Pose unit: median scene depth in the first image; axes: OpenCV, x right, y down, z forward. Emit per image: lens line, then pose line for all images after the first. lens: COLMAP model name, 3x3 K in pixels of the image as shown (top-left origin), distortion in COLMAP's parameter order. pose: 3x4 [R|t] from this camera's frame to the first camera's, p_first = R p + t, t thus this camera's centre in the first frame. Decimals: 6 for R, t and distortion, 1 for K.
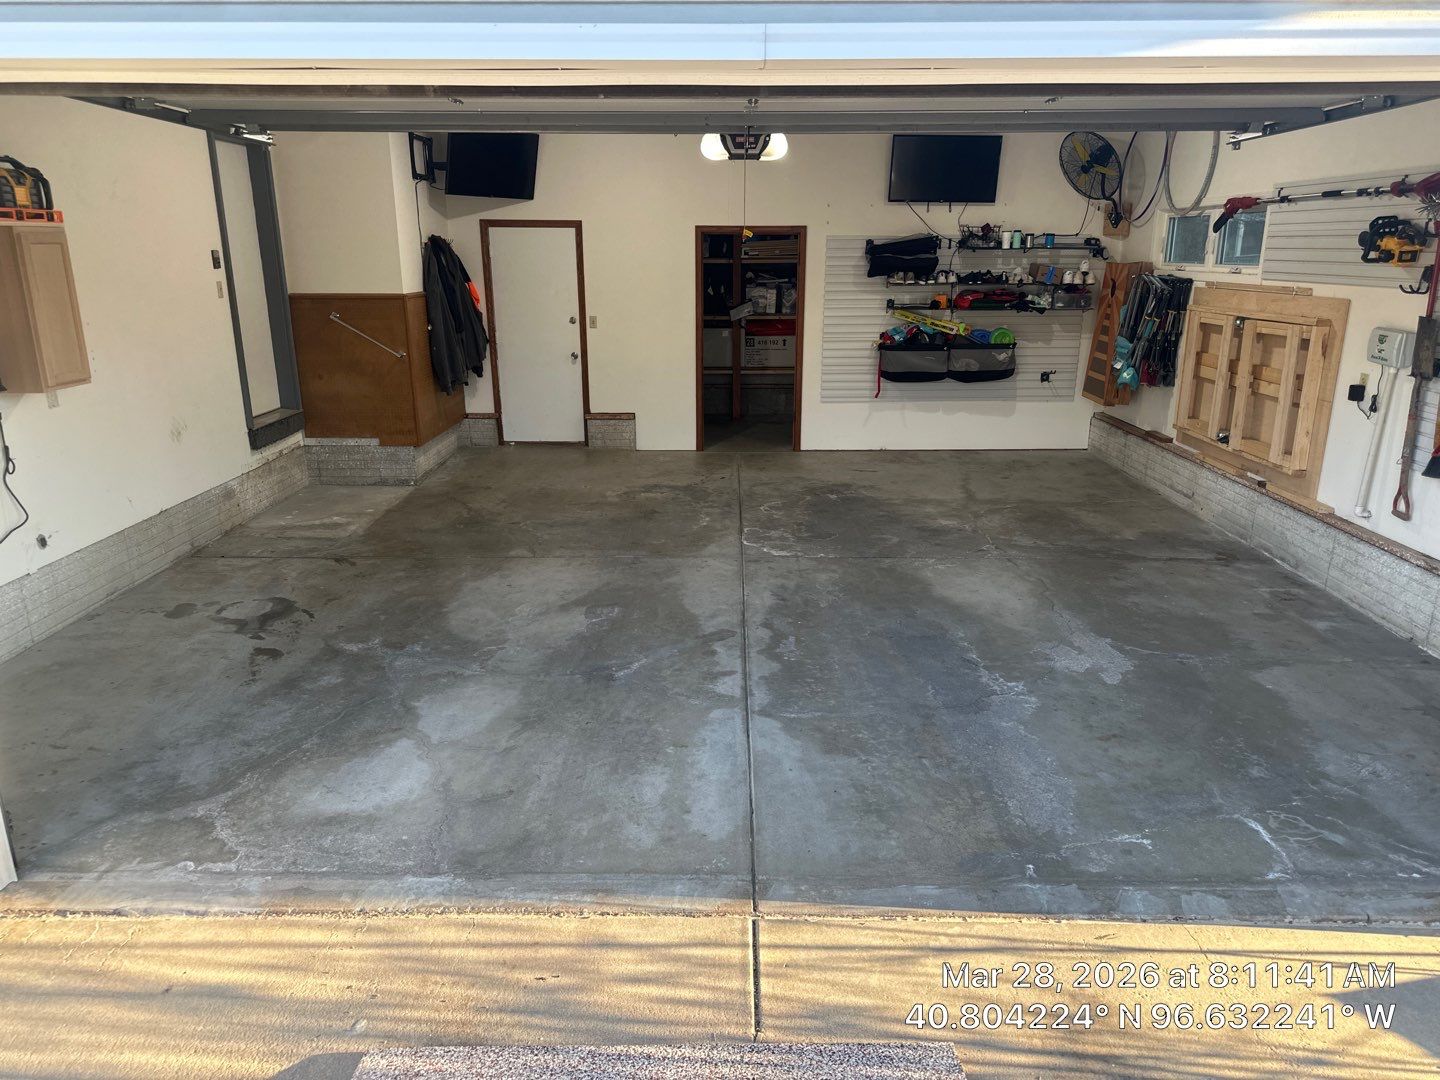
lens RADIAL K [[1004.4, 0, 716.7], [0, 1004.4, 548.9], [0, 0, 1]] dist [0.093427, -0.136482]
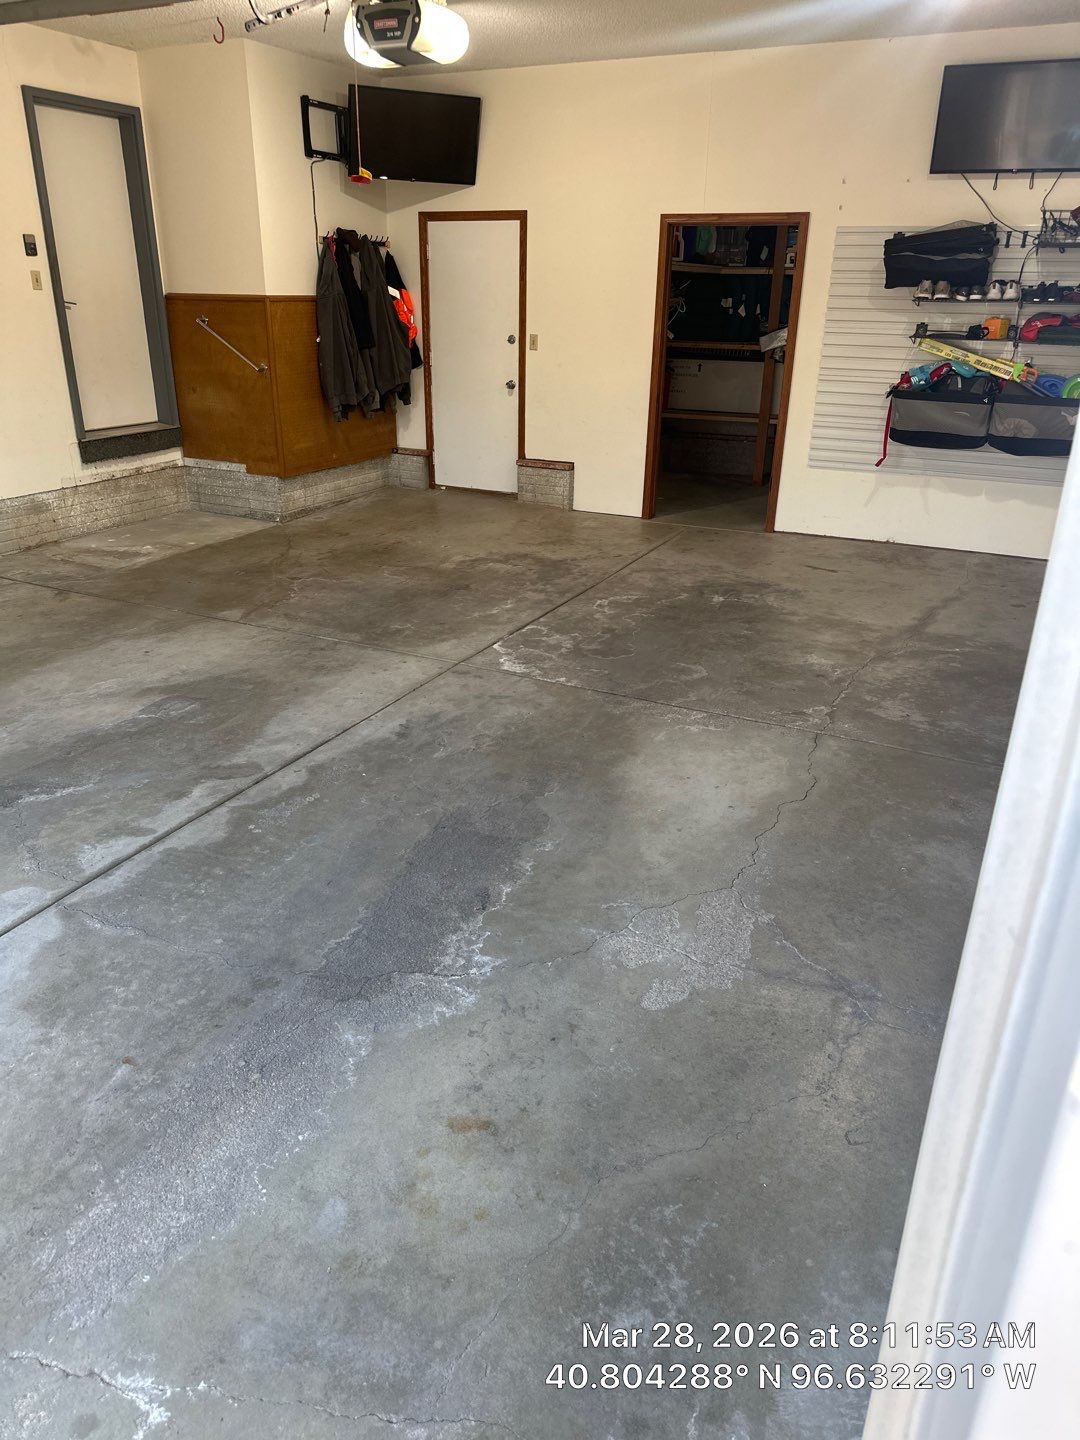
lens RADIAL K [[1006.3, 0, 536.6], [0, 1006.3, 715.2], [0, 0, 1]] dist [0.072076, -0.088665]
pose [[0.899616, 0.182007, -0.396945, 0.292325], [-0.138696, 0.981024, 0.135485, -0.048794], [0.414071, -0.066830, 0.907788, 0.276920]]
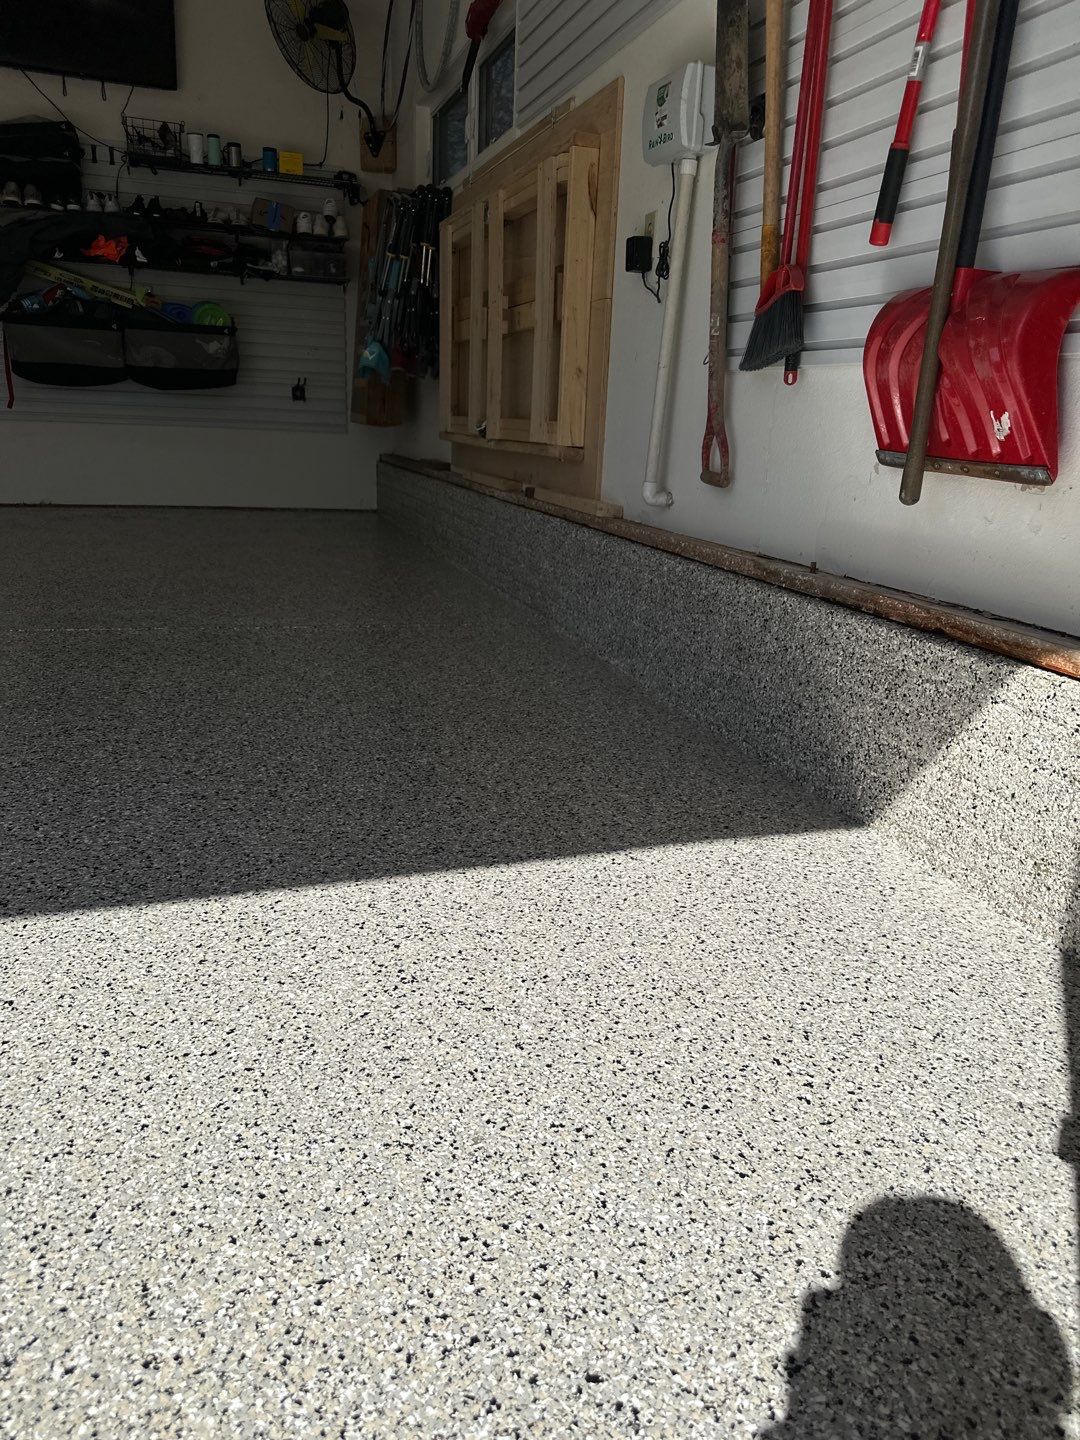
lens RADIAL K [[1032.1, 0, 540.0], [0, 1032.1, 720.0], [0, 0, 1]] dist [0.020772, -0.029209]
pose [[0.944965, -0.054137, 0.322660, 0.280783], [0.051098, 0.998533, 0.017888, 0.040321], [-0.323155, -0.000416, 0.946346, 0.372502]]
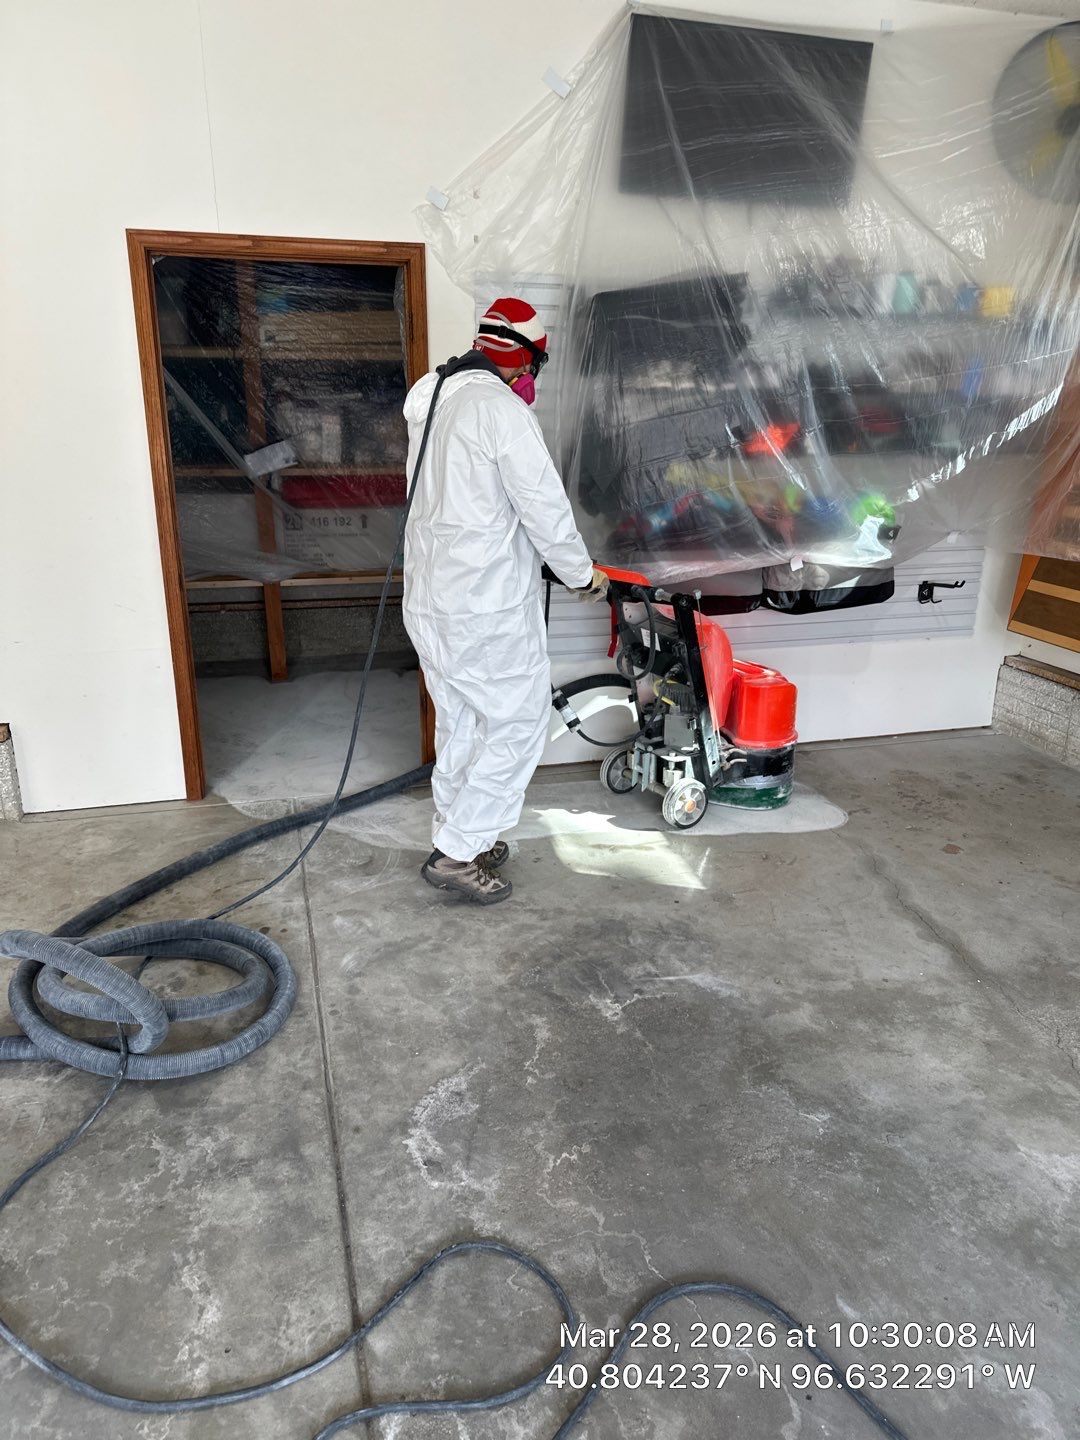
lens RADIAL K [[1004.4, 0, 540.0], [0, 1004.4, 720.0], [0, 0, 1]] dist [0.093427, -0.136482]
pose [[0.959636, -0.078024, 0.270207, 0.010028], [0.072378, 0.996901, 0.030810, -0.155508], [-0.271773, -0.010010, 0.962309, 0.662857]]
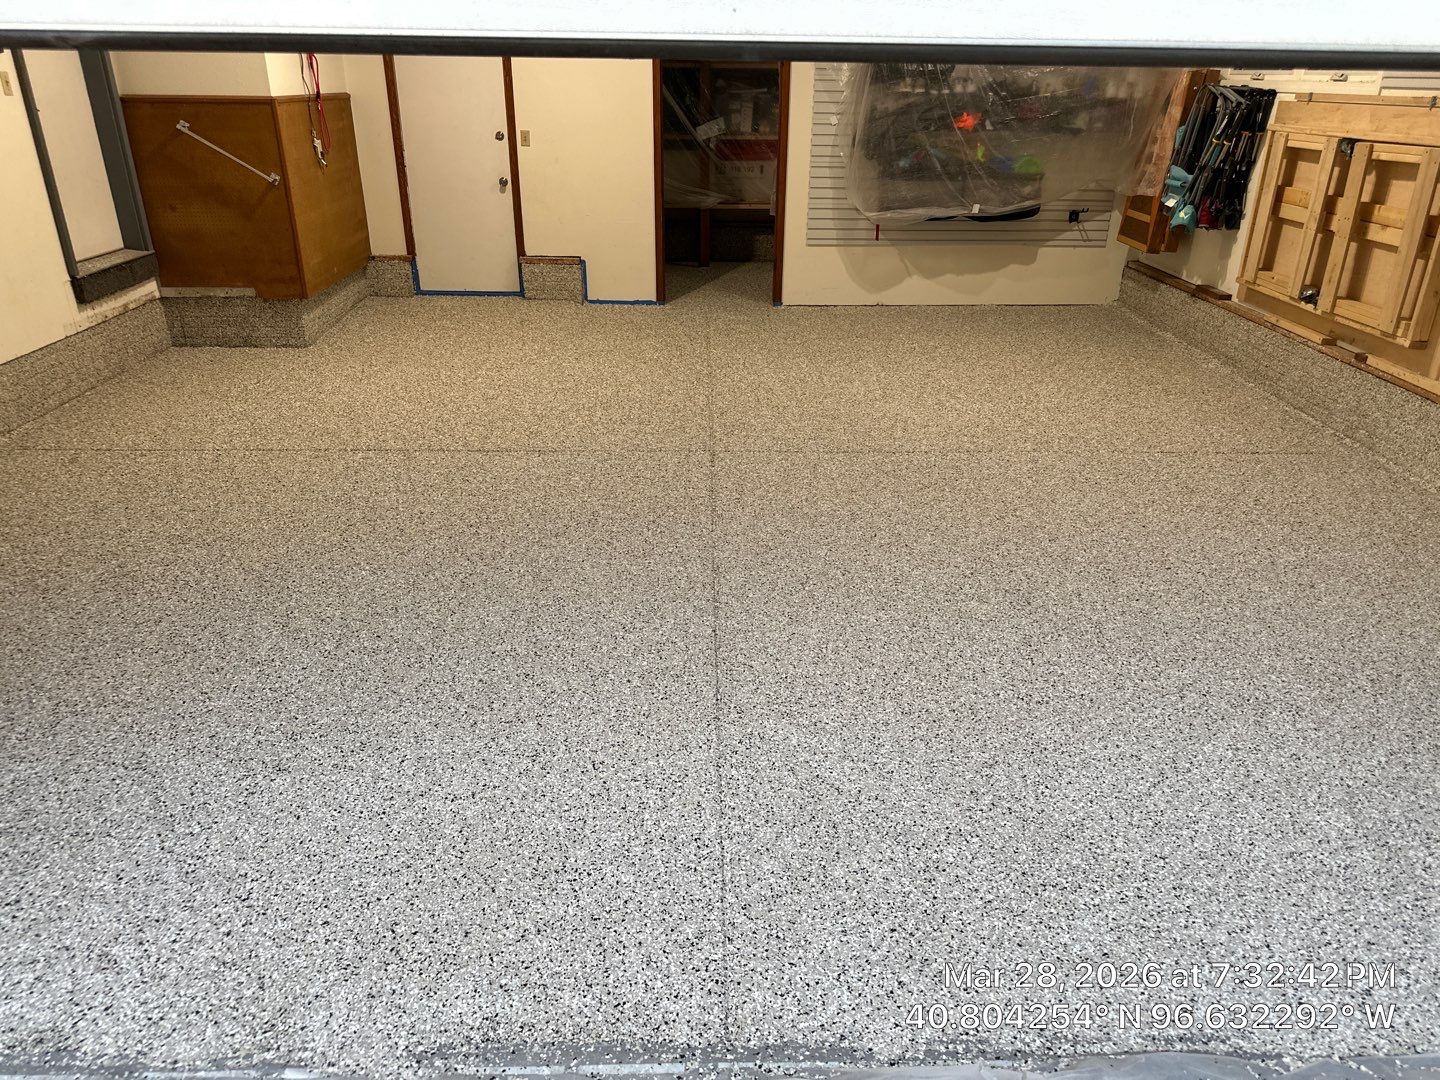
lens RADIAL K [[1017.2, 0, 723.8], [0, 1017.2, 545.0], [0, 0, 1]] dist [0.035236, -0.041028]
pose [[0.999271, -0.003363, 0.038022, 0.003753], [-0.002182, 0.989452, 0.144843, -0.026544], [-0.038108, -0.144820, 0.988724, 0.162348]]
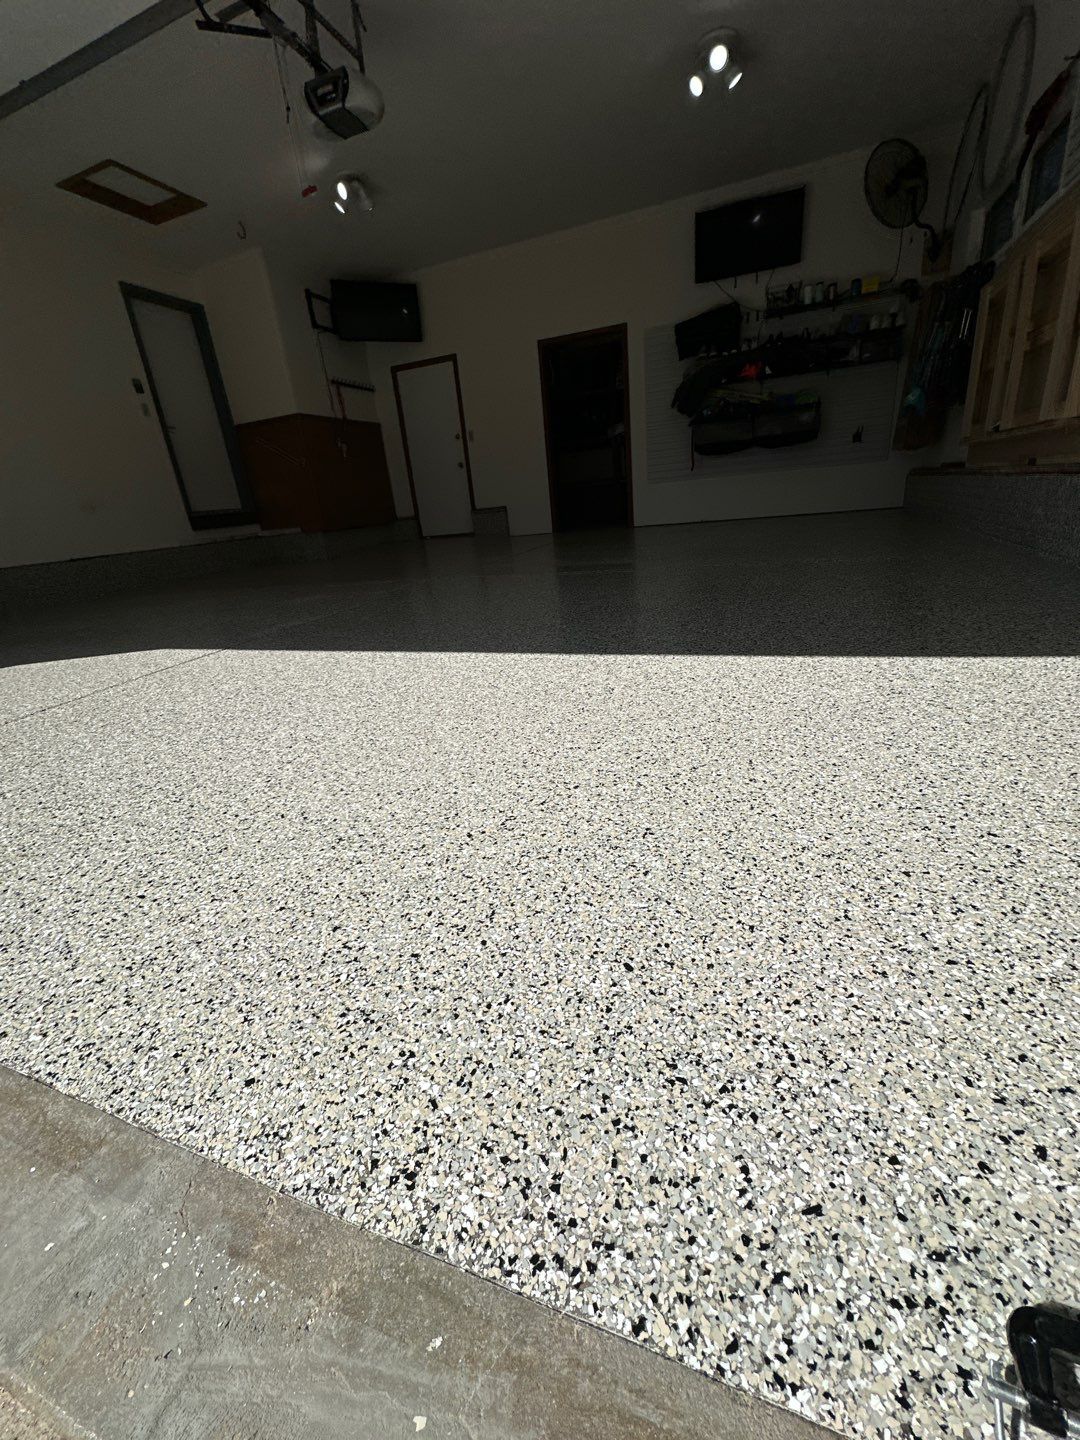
lens RADIAL K [[574.6, 0, 540.0], [0, 574.6, 720.0], [0, 0, 1]] dist [-0.002186, -0.000403]
pose [[0.934532, 0.045170, -0.353002, 0.274770], [-0.009438, 0.994709, 0.102297, 0.074083], [0.355755, -0.092268, 0.930014, 0.345602]]
